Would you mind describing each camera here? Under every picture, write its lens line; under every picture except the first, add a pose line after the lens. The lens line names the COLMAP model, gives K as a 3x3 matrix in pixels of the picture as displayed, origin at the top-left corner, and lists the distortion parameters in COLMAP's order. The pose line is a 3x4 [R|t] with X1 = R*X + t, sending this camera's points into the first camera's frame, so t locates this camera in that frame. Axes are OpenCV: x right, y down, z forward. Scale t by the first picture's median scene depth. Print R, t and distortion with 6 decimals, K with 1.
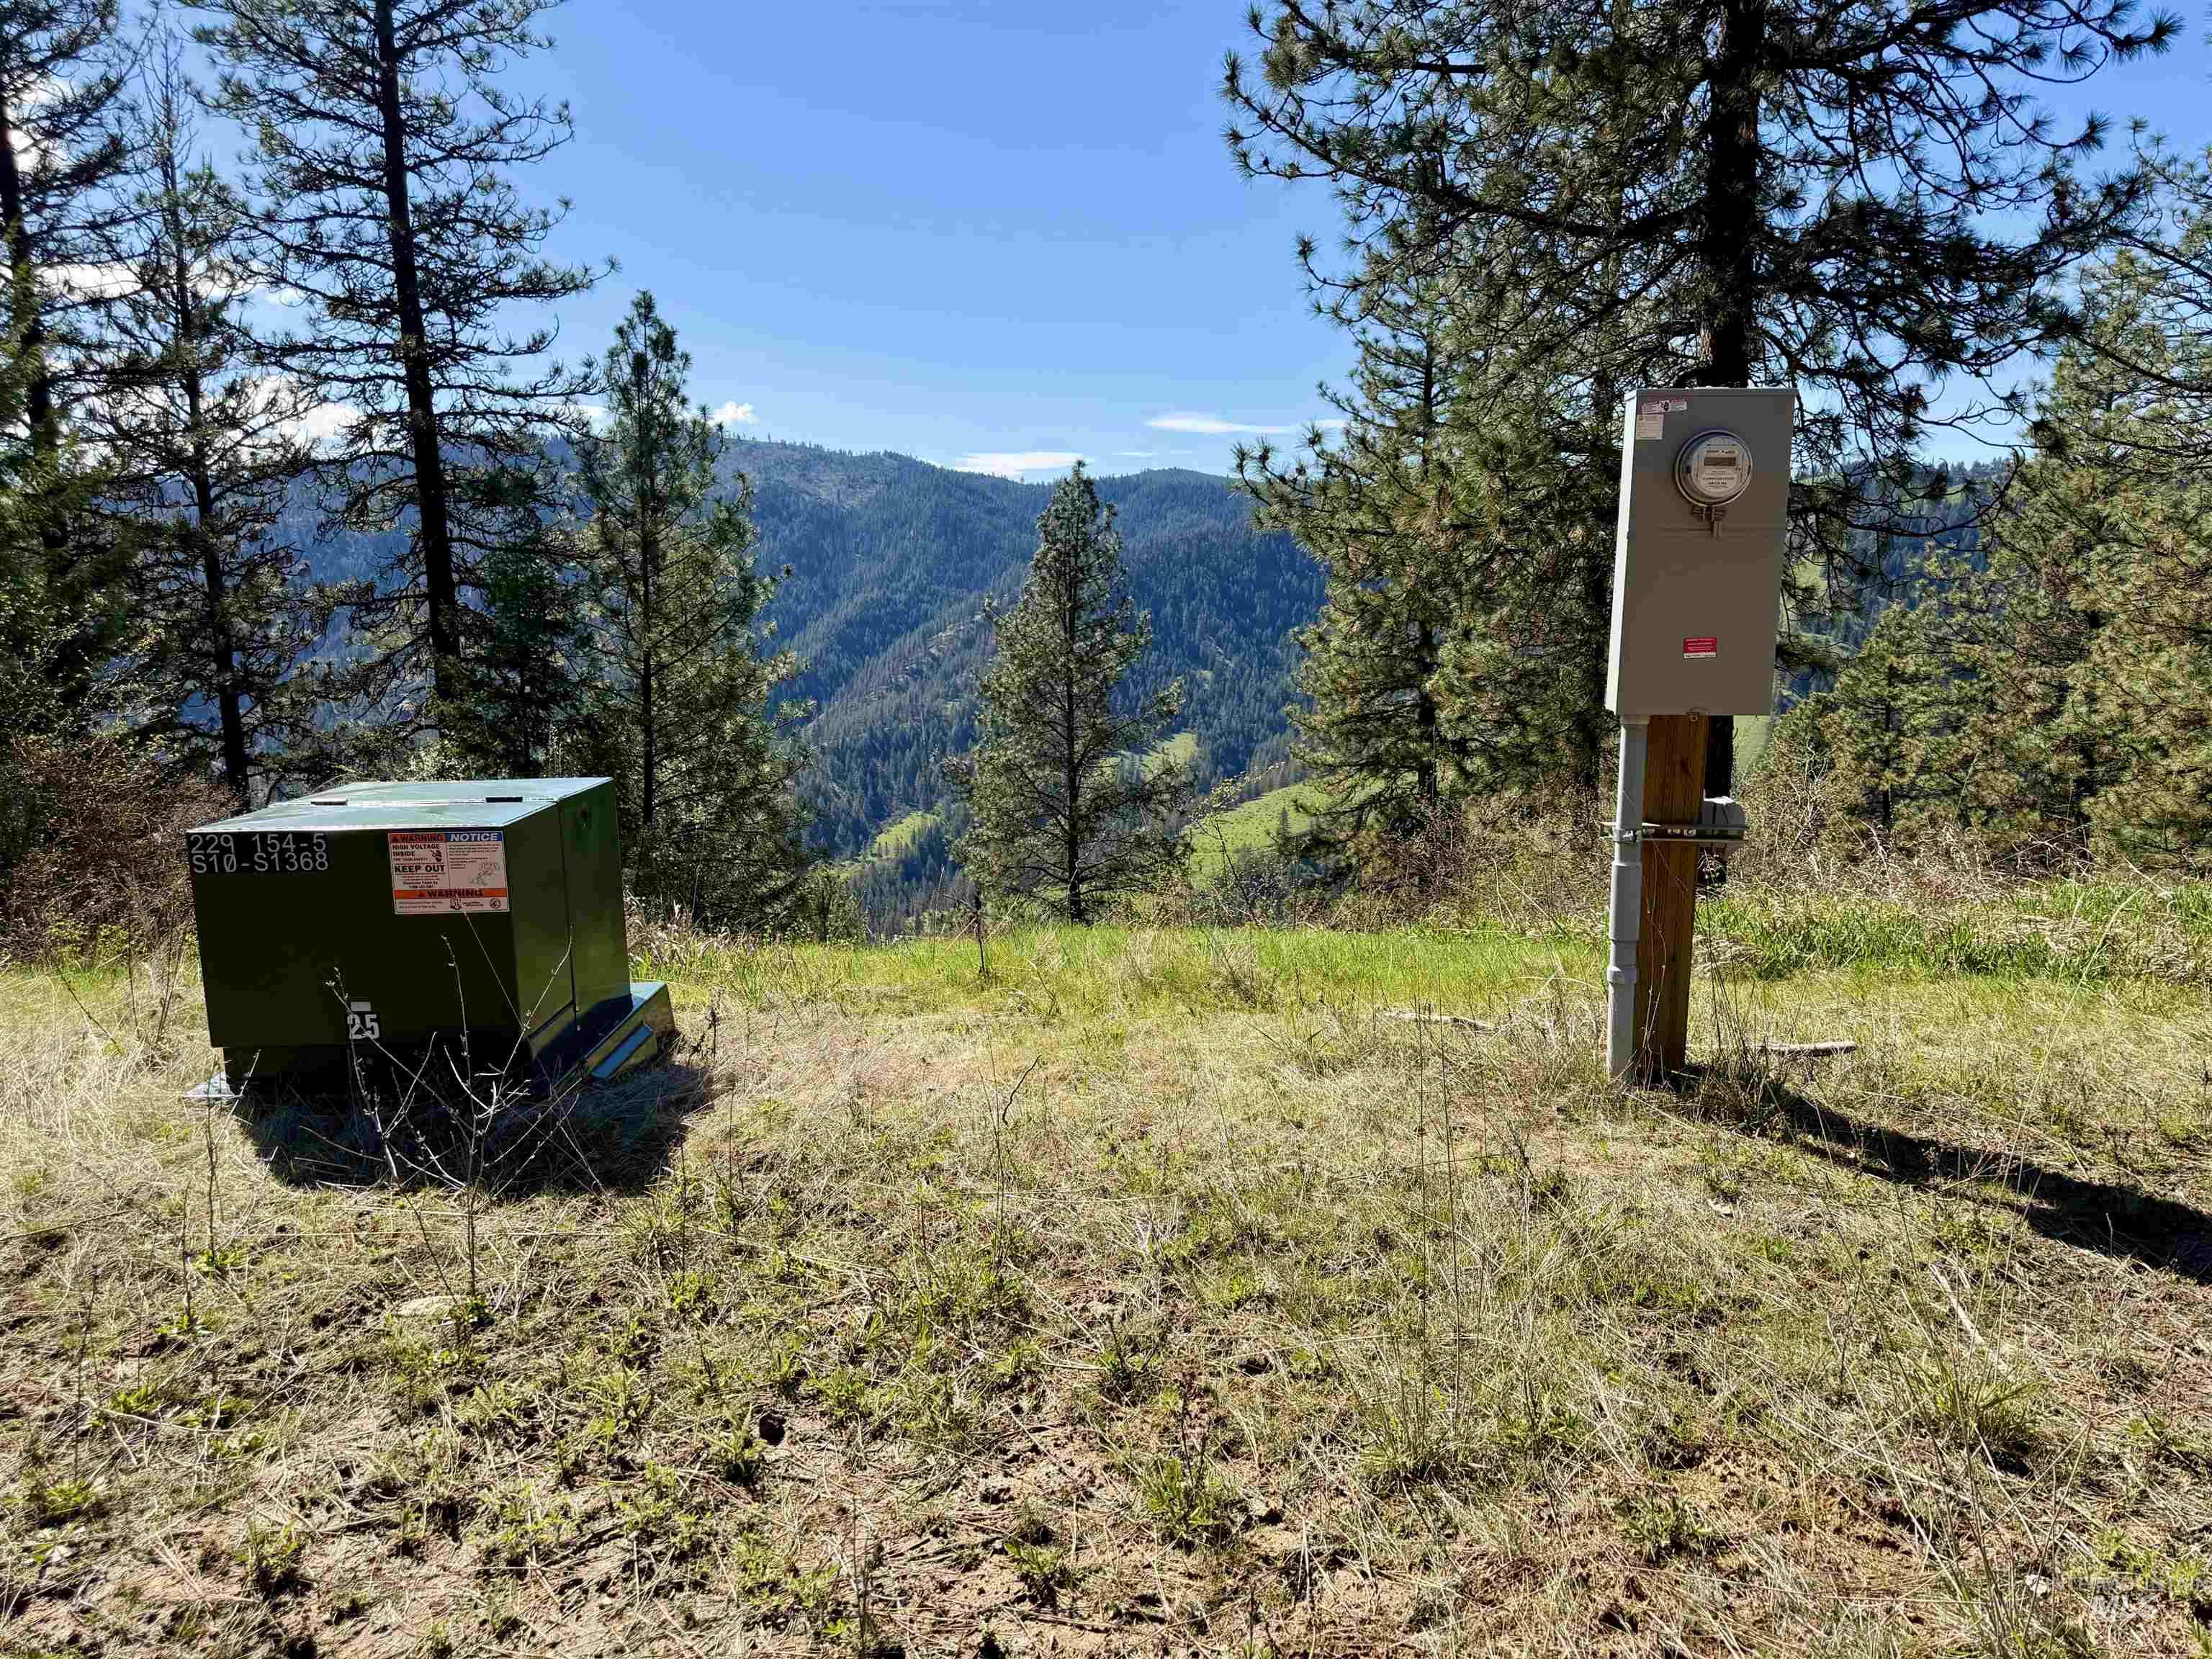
lens RADIAL K [[1531.6, 0, 1107.2], [0, 1531.6, 886.3], [0, 0, 1]] dist [-0.002381, -0.003834]
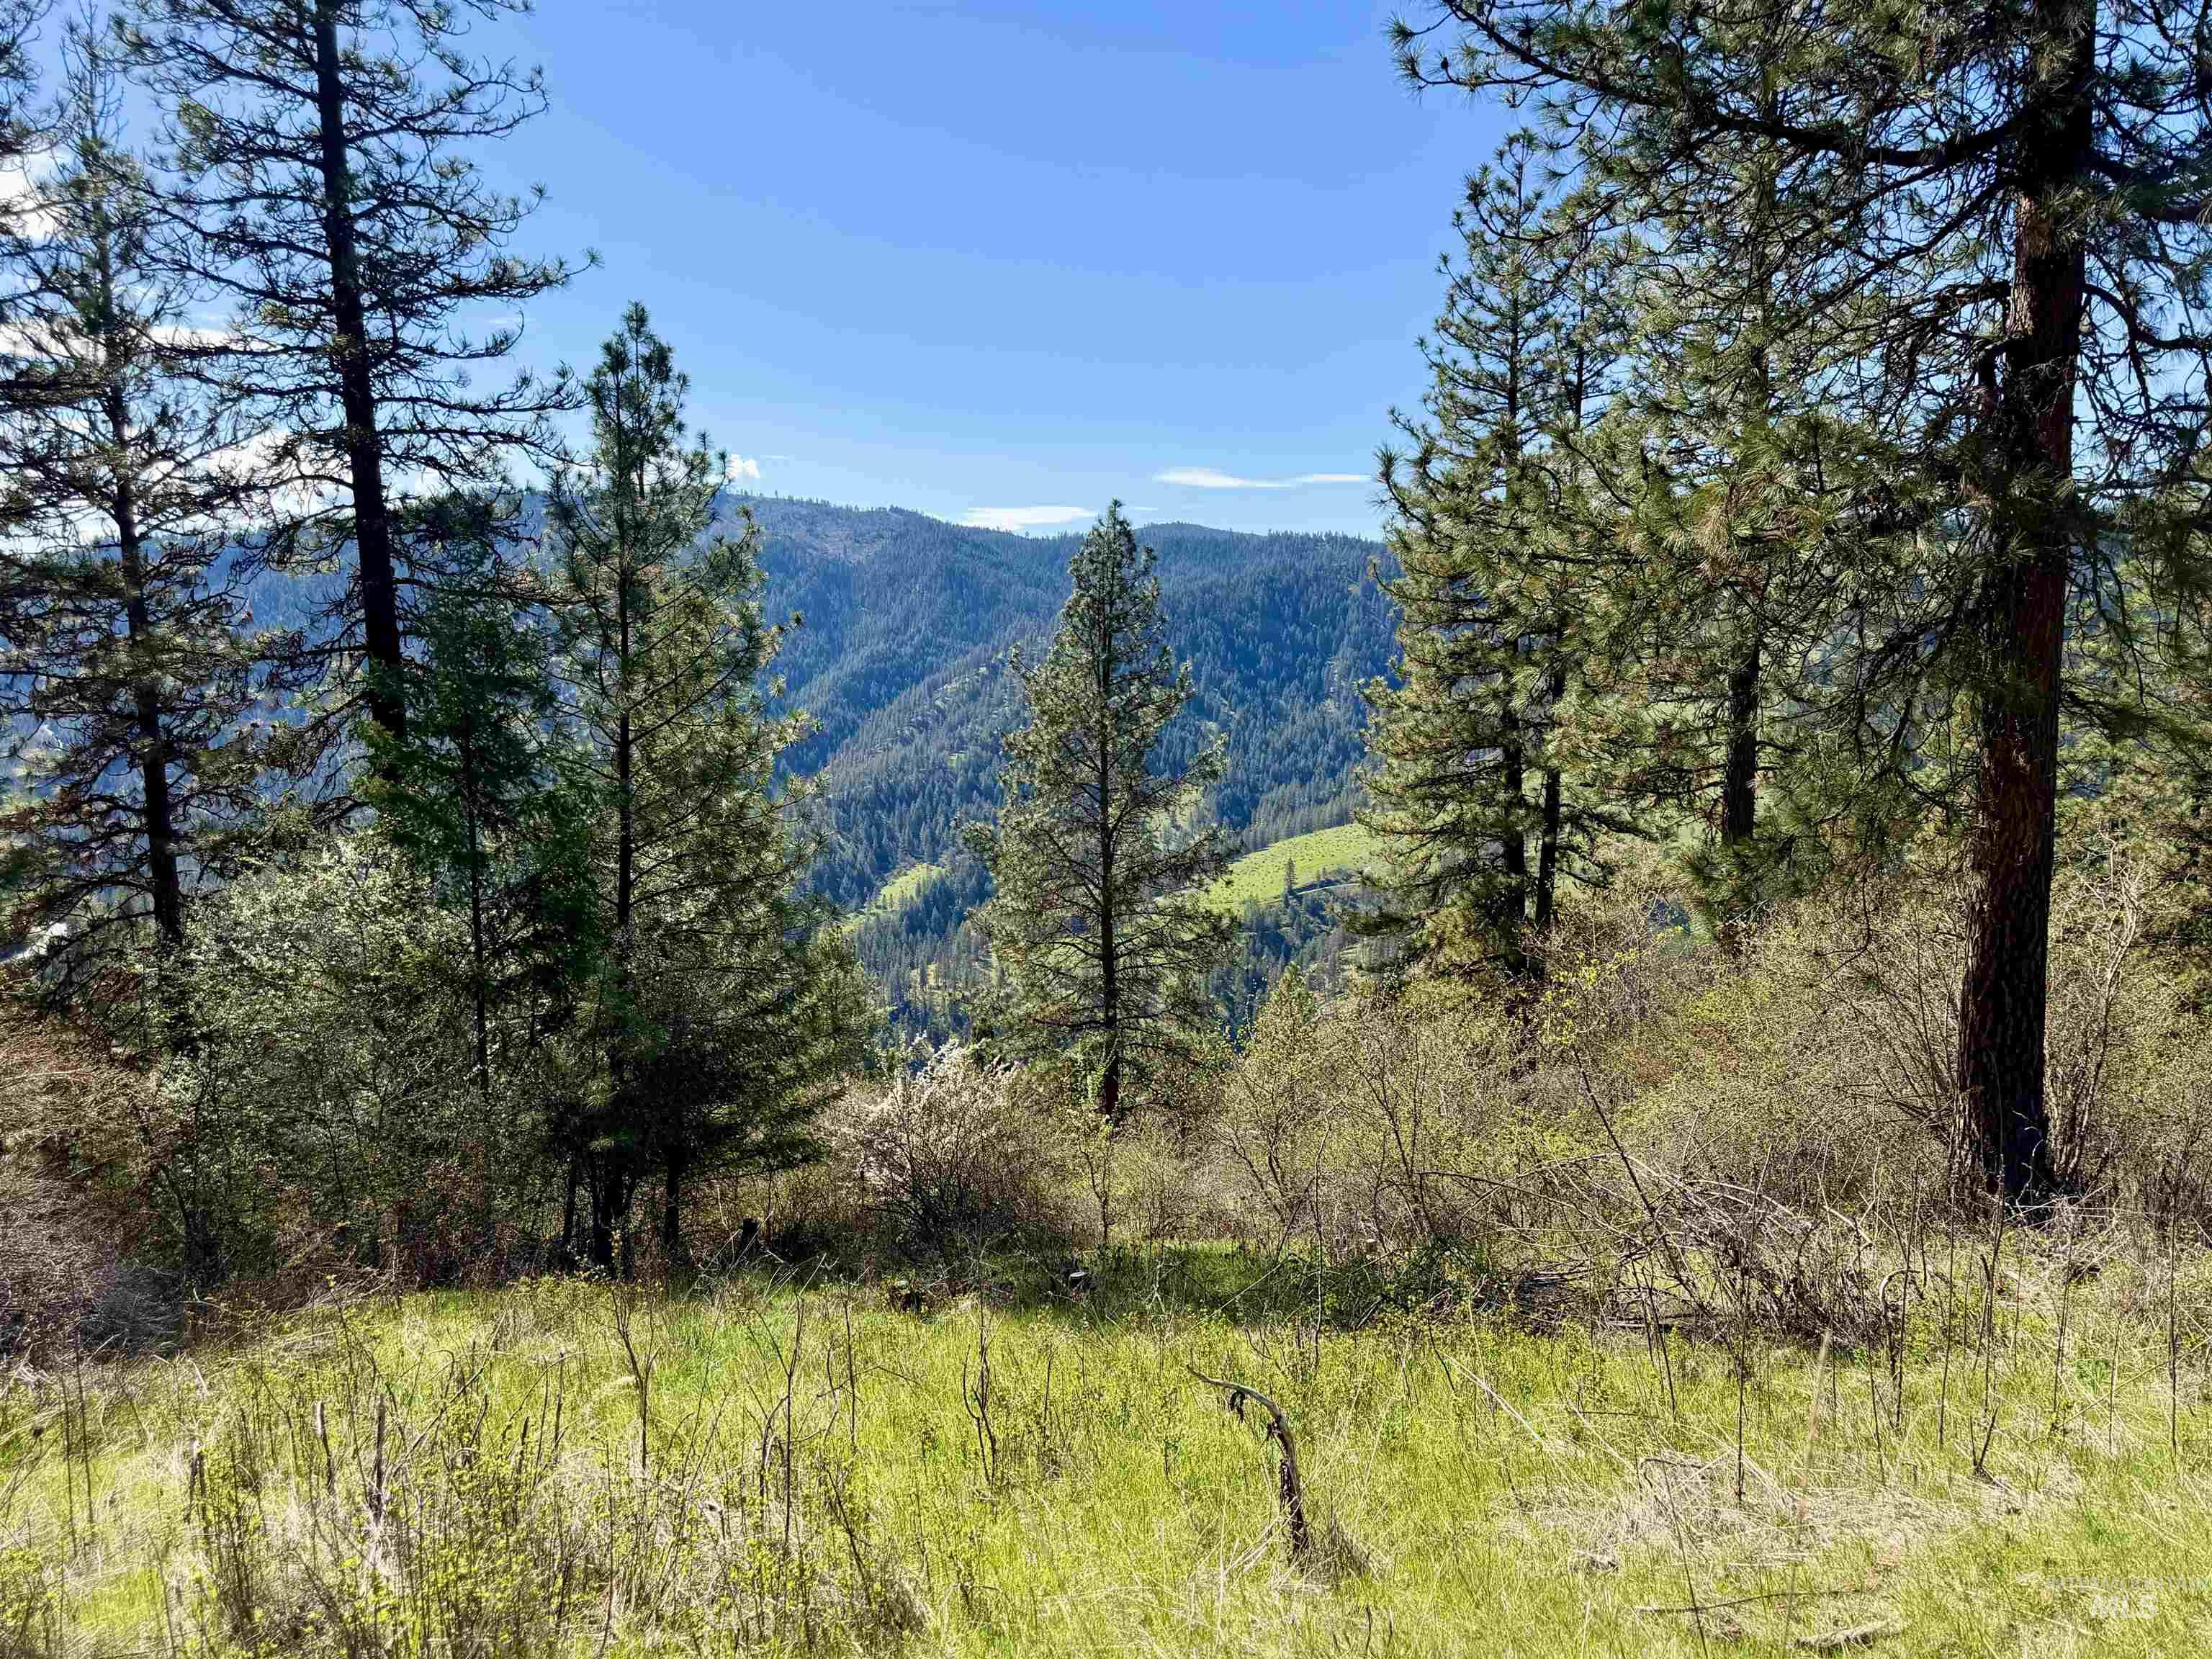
lens RADIAL K [[1537.5, 0, 1104.1], [0, 1537.5, 855.3], [0, 0, 1]] dist [0.000840, -0.000132]
pose [[0.999980, -0.003465, -0.005319, -0.037944], [0.003177, 0.998573, -0.053301, -0.030871], [0.005496, 0.053283, 0.998564, 0.170945]]
